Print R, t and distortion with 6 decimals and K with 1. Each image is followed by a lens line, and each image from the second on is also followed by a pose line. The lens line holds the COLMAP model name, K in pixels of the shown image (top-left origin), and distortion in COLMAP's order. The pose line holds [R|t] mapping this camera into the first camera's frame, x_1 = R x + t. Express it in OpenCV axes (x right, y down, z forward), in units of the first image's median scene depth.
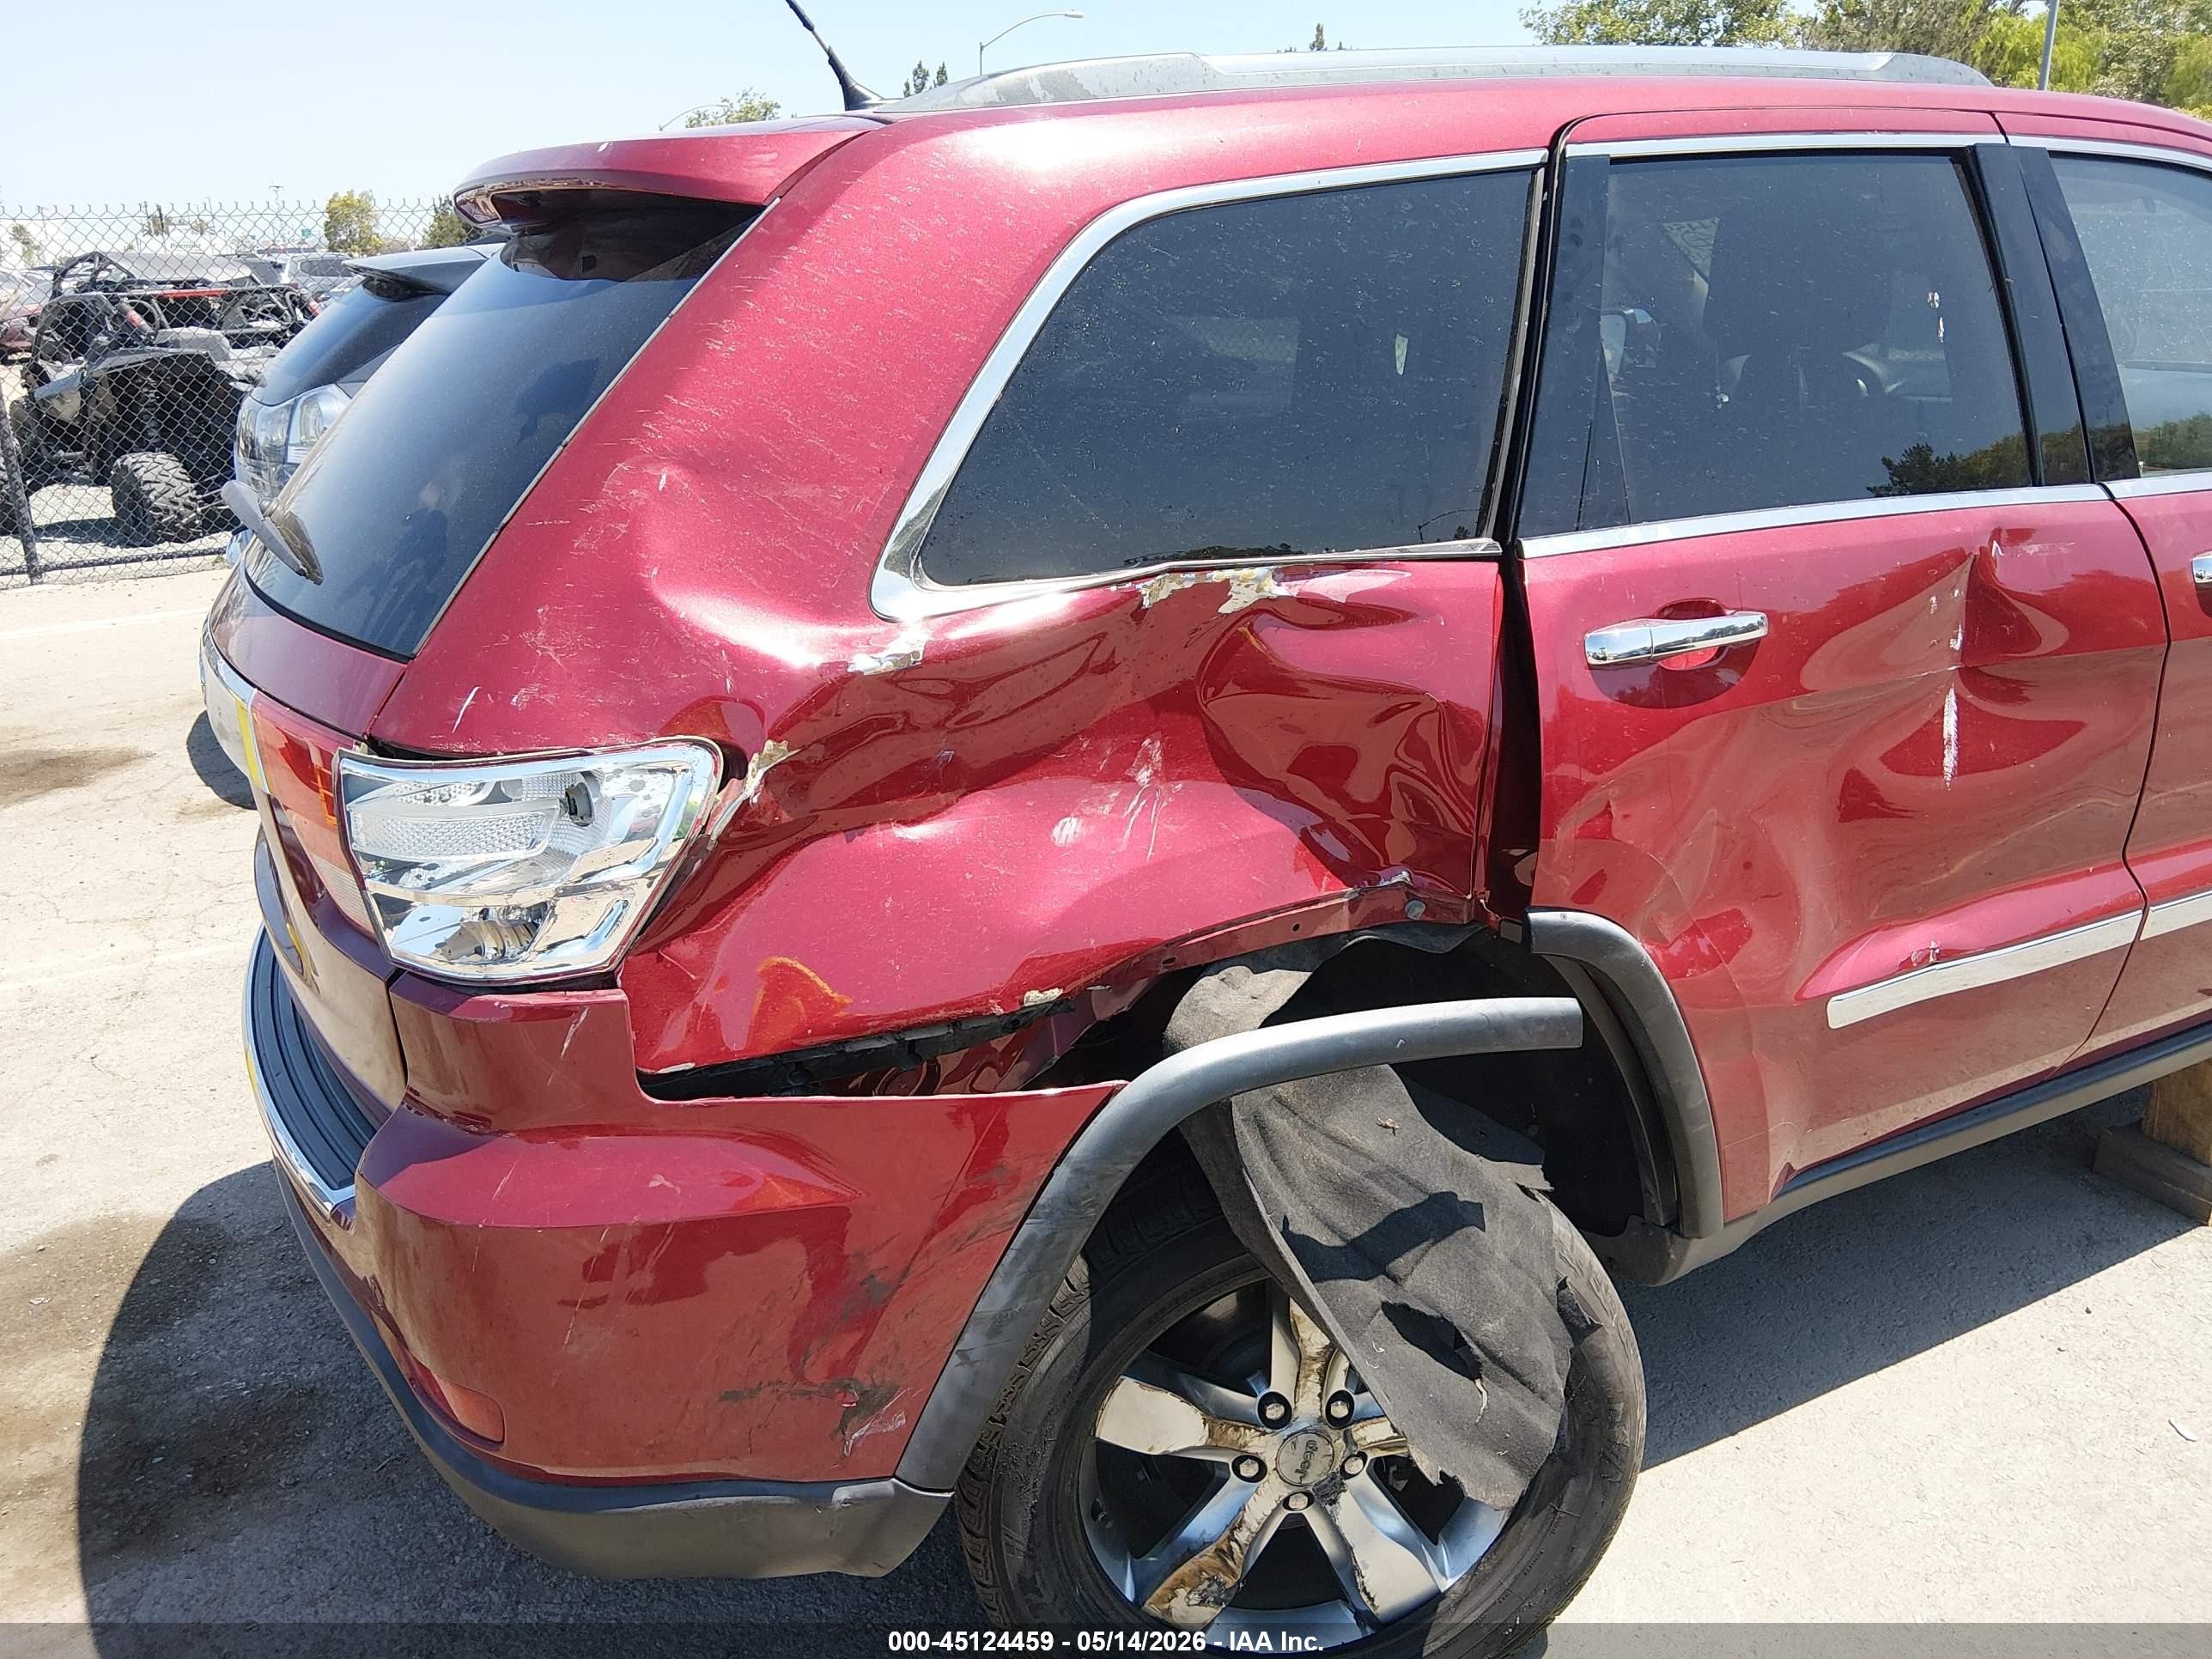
lens RADIAL K [[1664.7, 0, 1087.5], [0, 1664.7, 833.7], [0, 0, 1]] dist [0.090278, -0.141649]
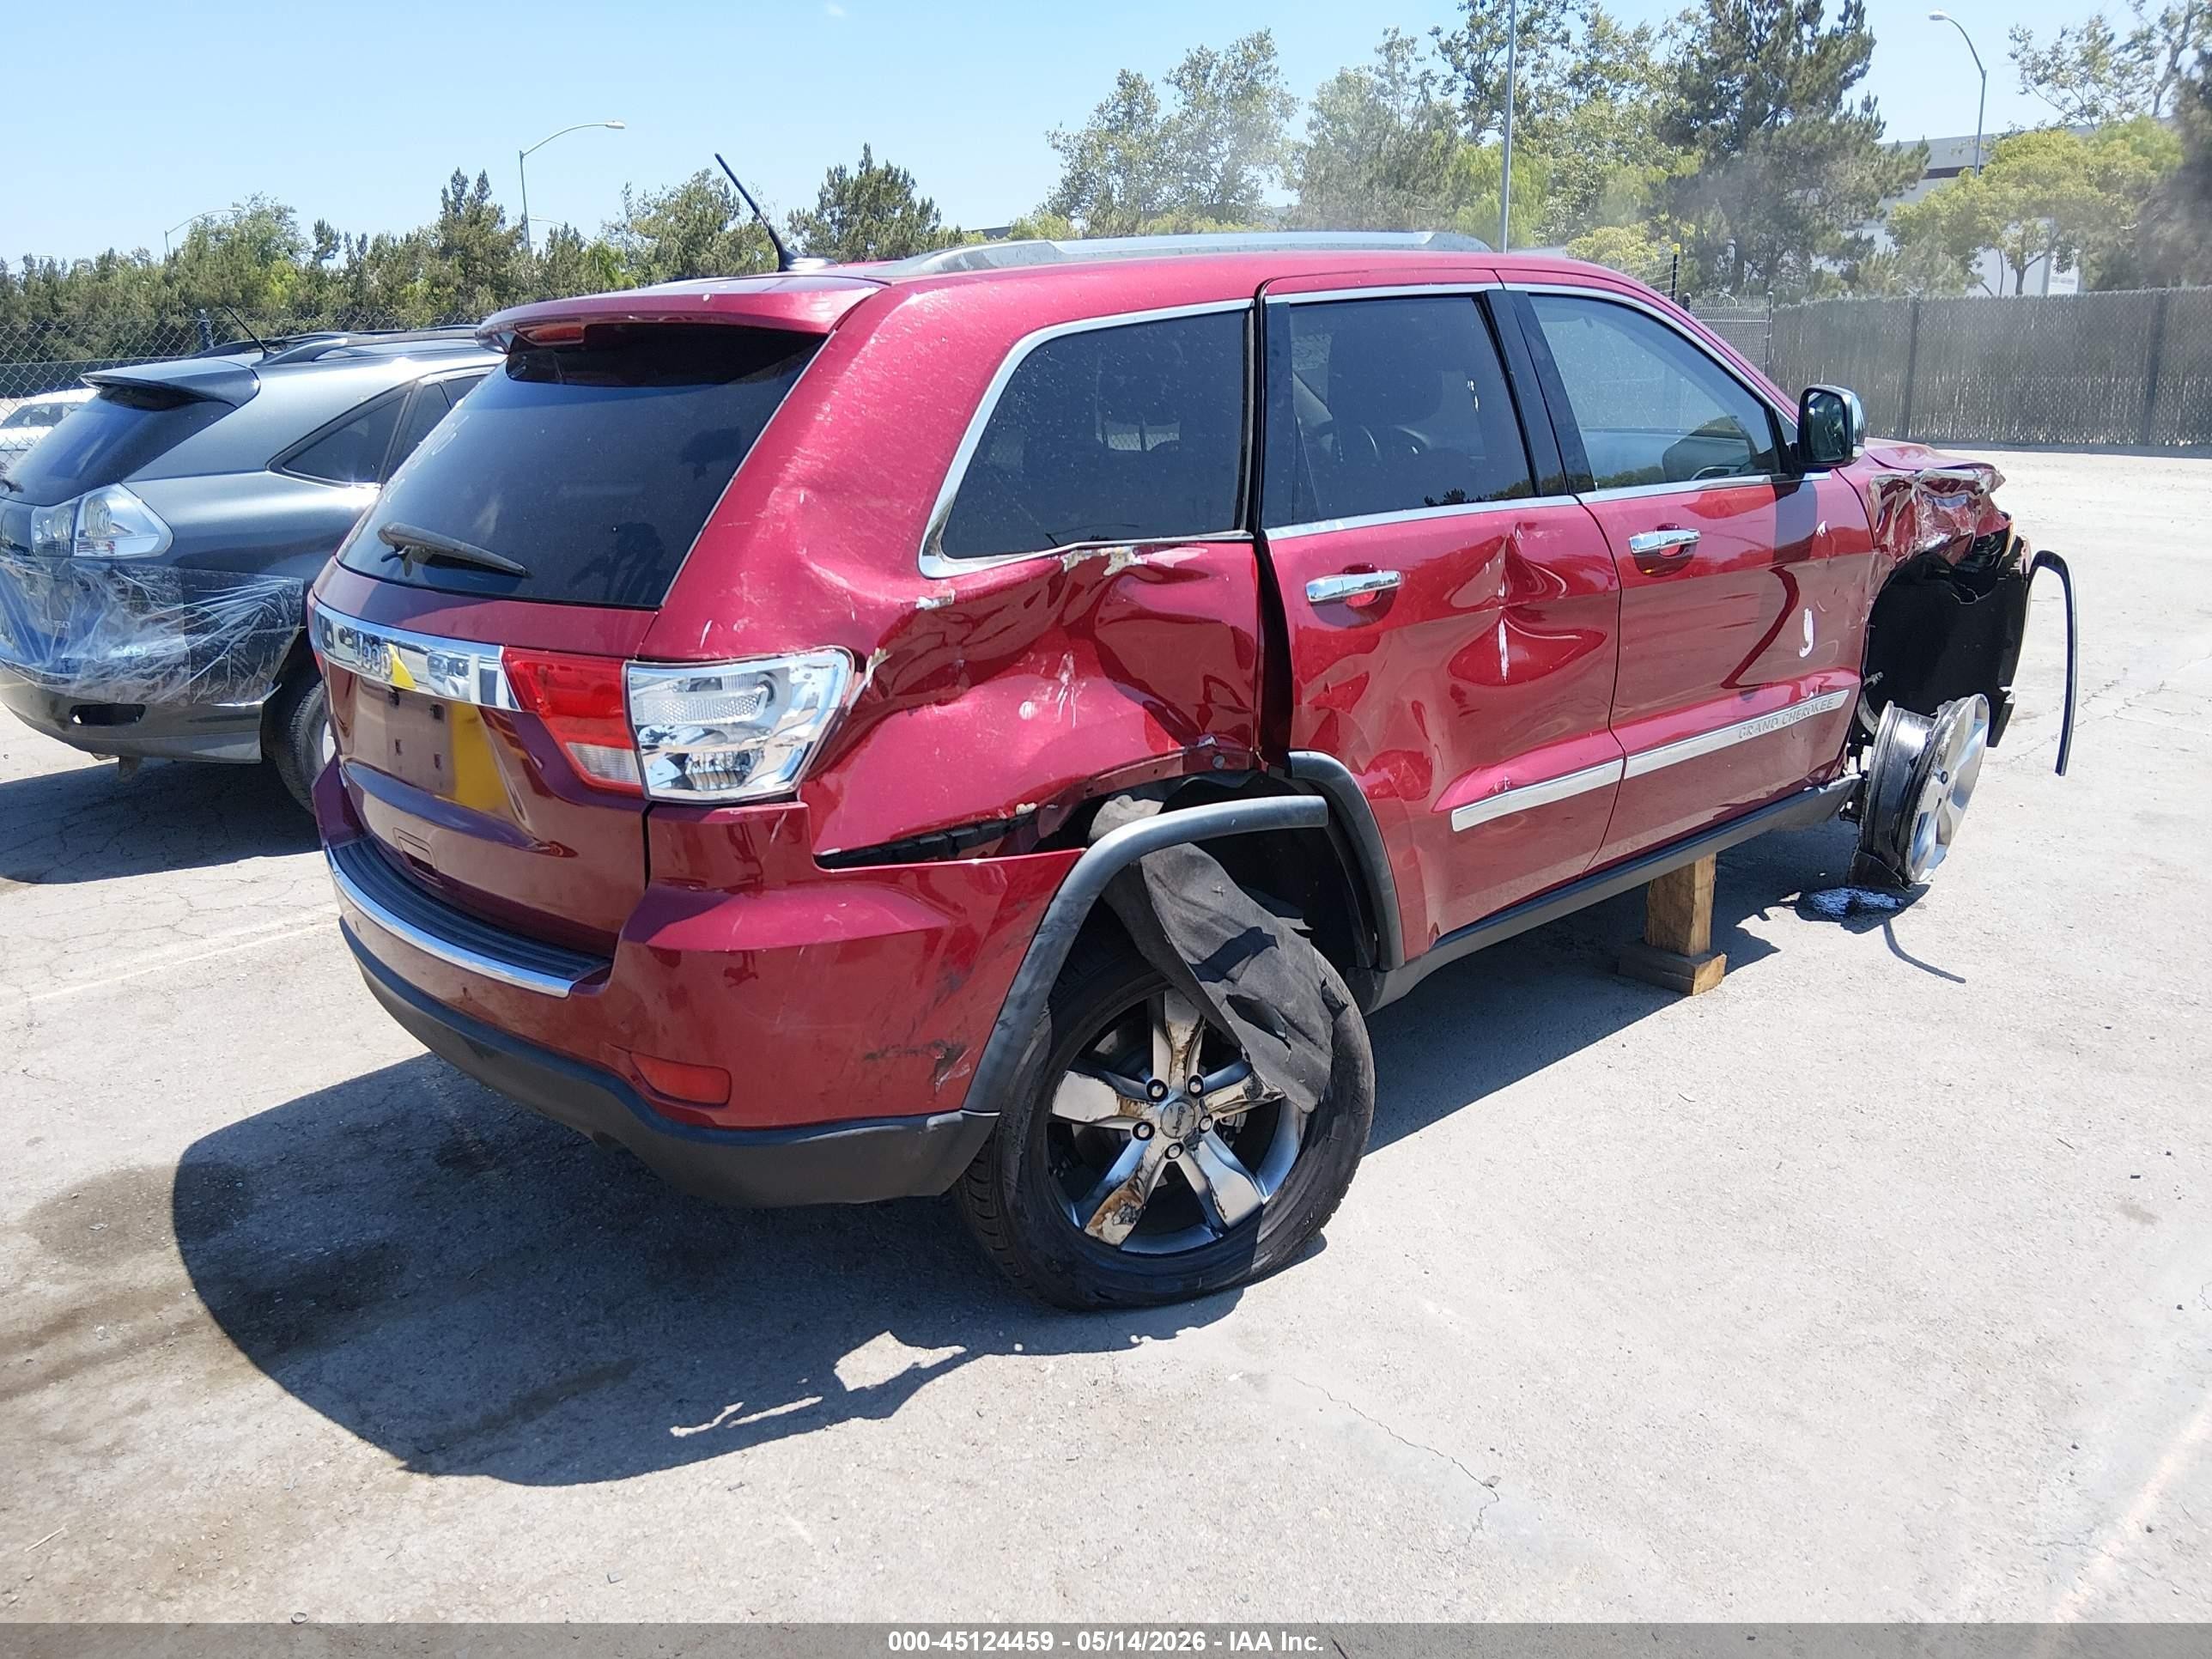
lens RADIAL K [[1664.7, 0, 1082.6], [0, 1664.7, 844.1], [0, 0, 1]] dist [0.090278, -0.141649]
pose [[0.968818, -0.076065, 0.235811, -0.324199], [0.087957, 0.995308, -0.040313, 0.182558], [-0.231638, 0.059797, 0.970963, -0.538943]]
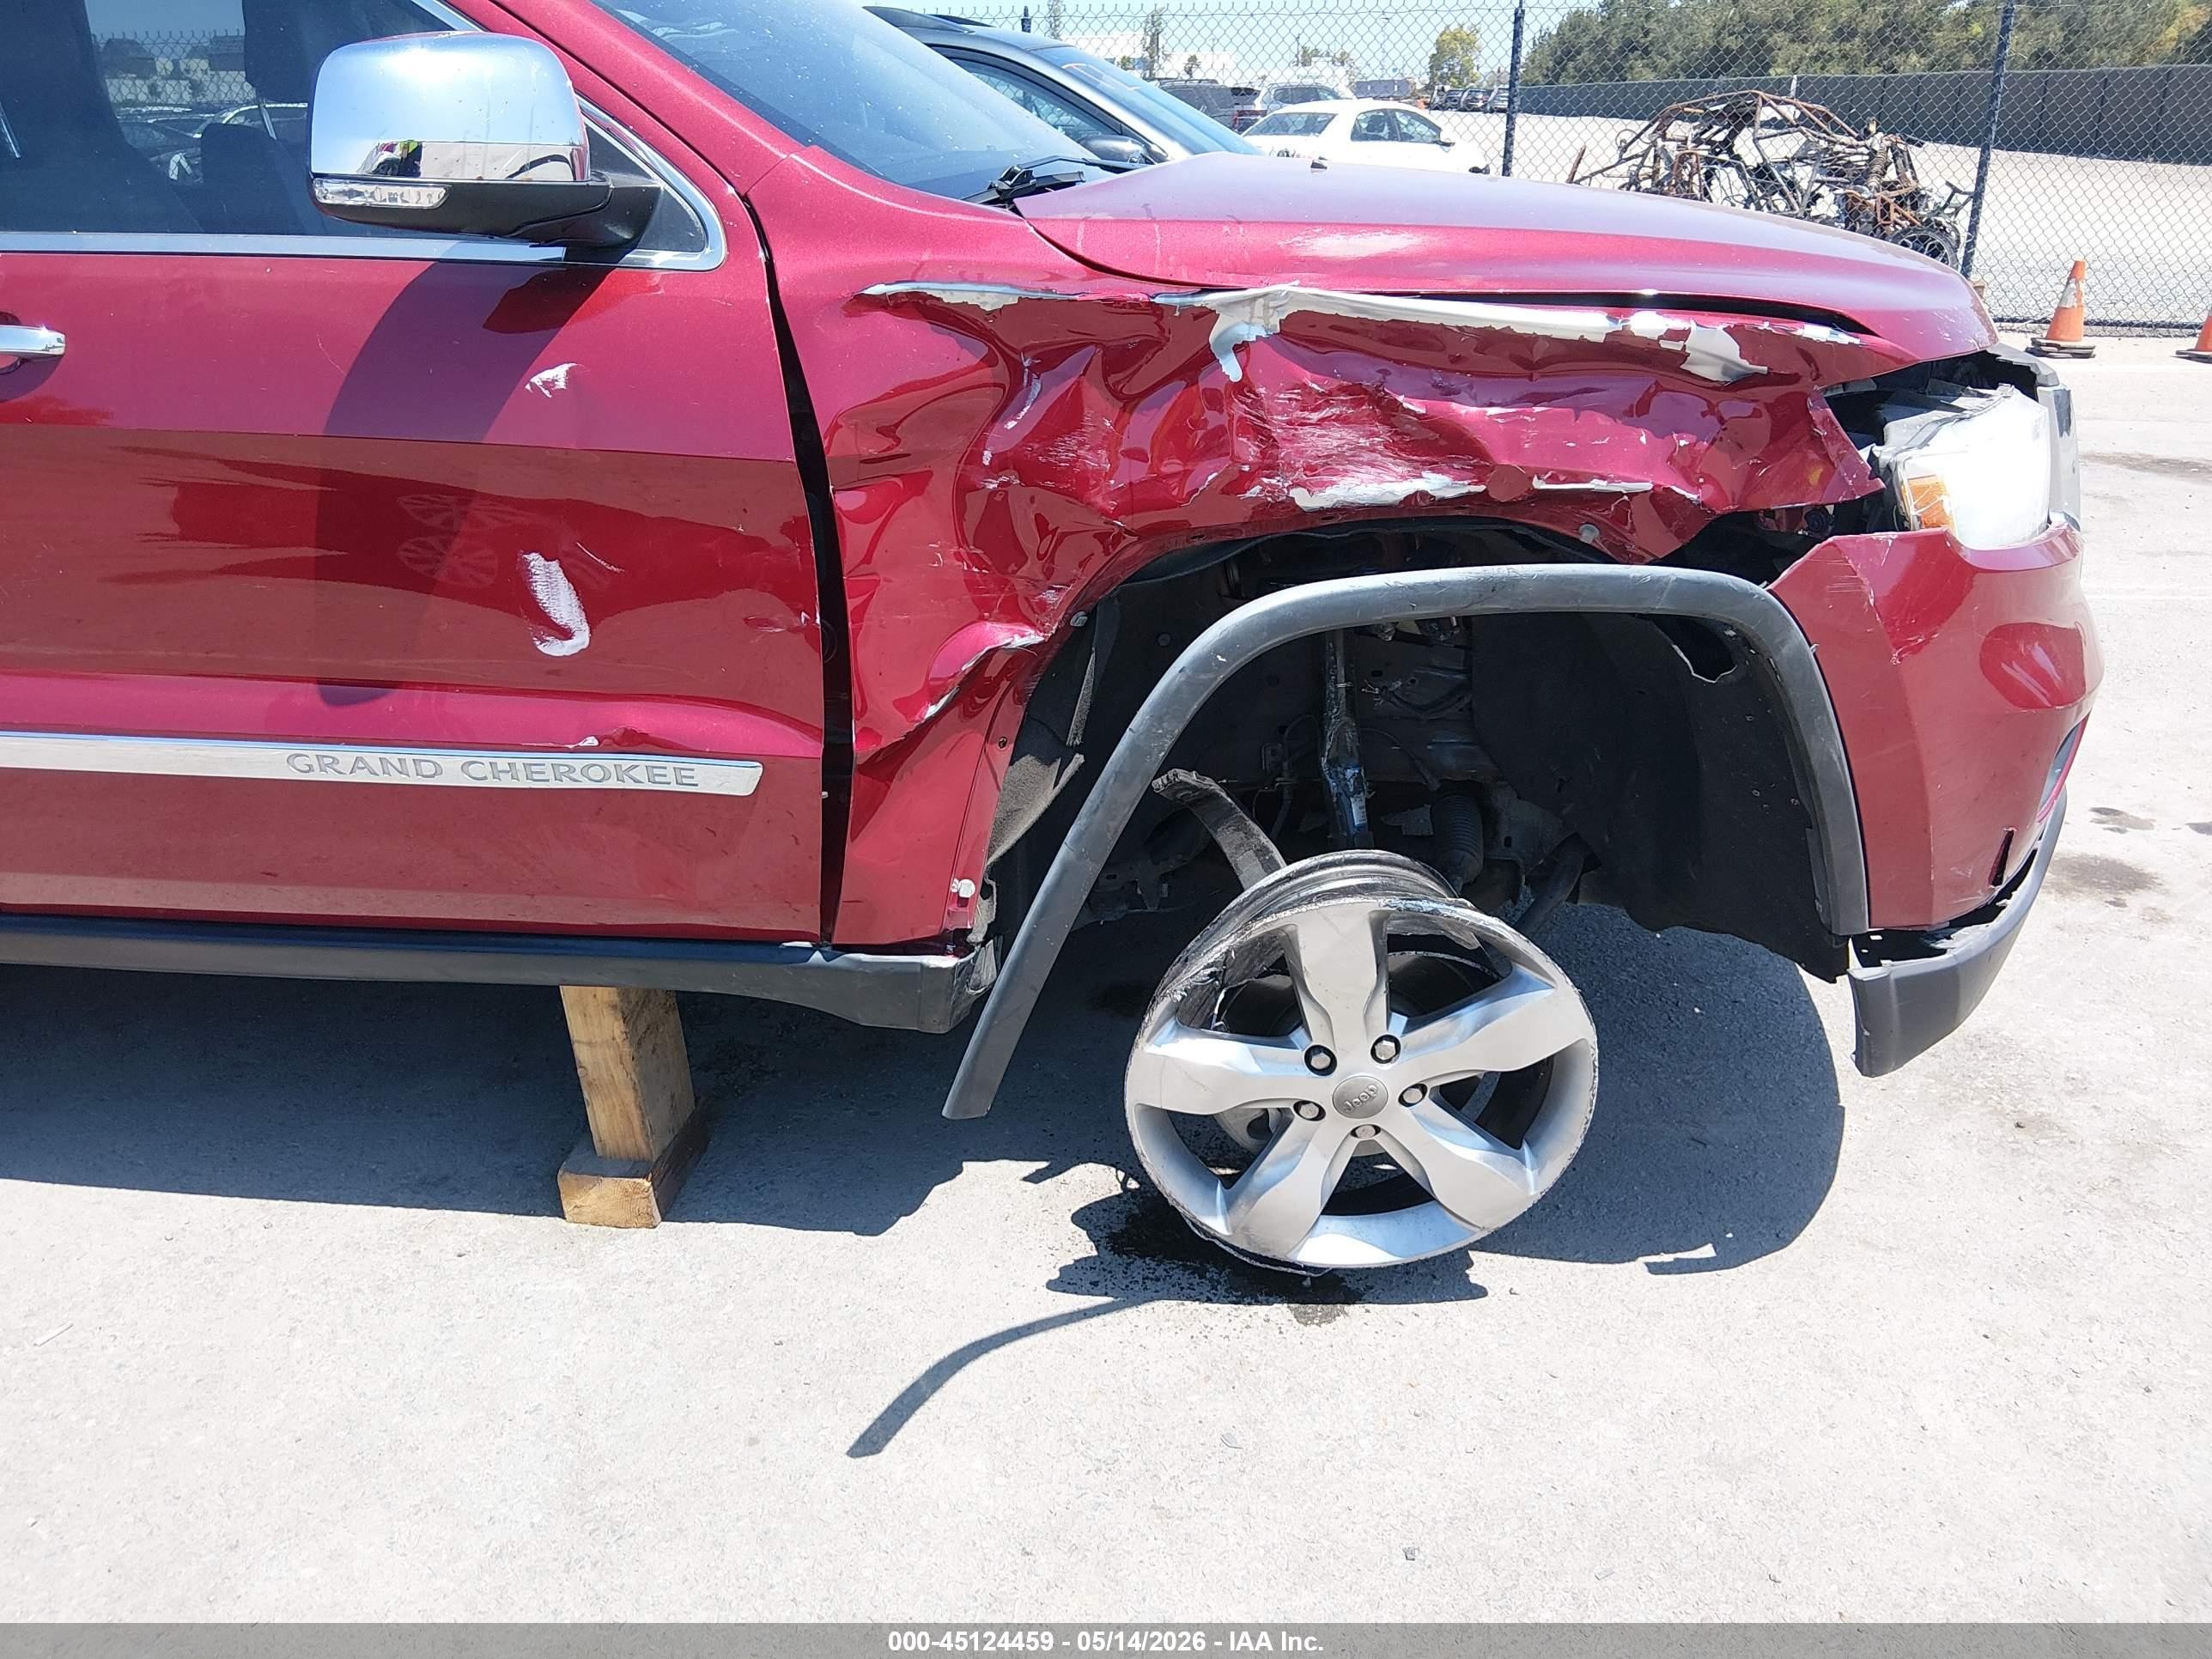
lens RADIAL K [[1664.7, 0, 1083.2], [0, 1664.7, 842.5], [0, 0, 1]] dist [0.090278, -0.141649]
pose [[0.828670, 0.233961, -0.508496, 2.011061], [-0.189893, 0.972086, 0.137802, -0.169429], [0.526543, -0.017633, 0.849966, 0.705700]]
